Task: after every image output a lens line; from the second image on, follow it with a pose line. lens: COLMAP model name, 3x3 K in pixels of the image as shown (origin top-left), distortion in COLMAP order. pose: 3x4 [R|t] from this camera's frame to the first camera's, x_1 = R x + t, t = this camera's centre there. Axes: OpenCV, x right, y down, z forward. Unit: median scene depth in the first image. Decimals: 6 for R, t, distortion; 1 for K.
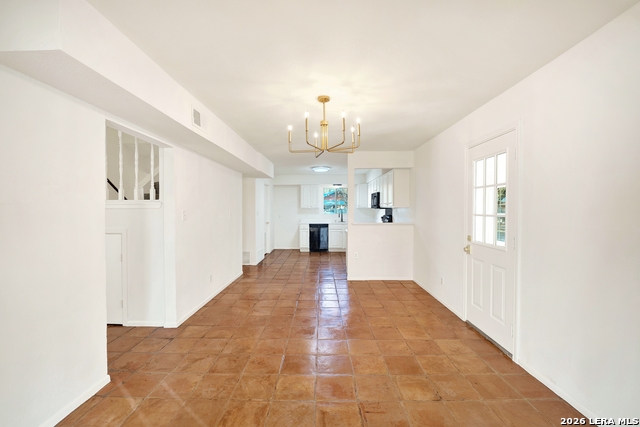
lens RADIAL K [[255.1, 0, 320.0], [0, 255.1, 213.5], [0, 0, 1]] dist [0.000070, -0.000034]
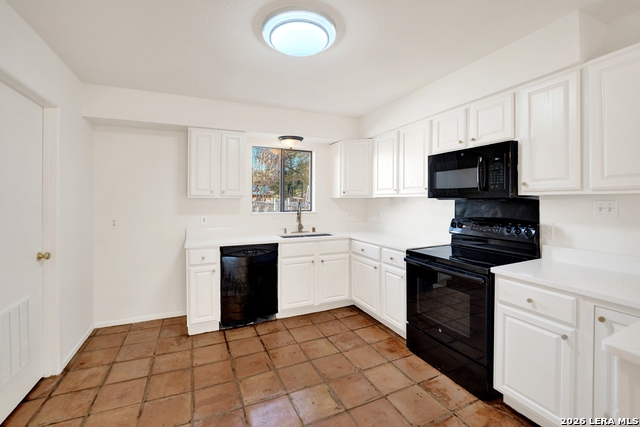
lens RADIAL K [[265.9, 0, 320.0], [0, 265.9, 213.5], [0, 0, 1]] dist [-0.060739, -0.000069]
pose [[0.920985, -0.006752, 0.389539, -0.050532], [0.010606, 0.999914, -0.007743, 0.006229], [-0.389453, 0.011262, 0.920978, 0.613137]]
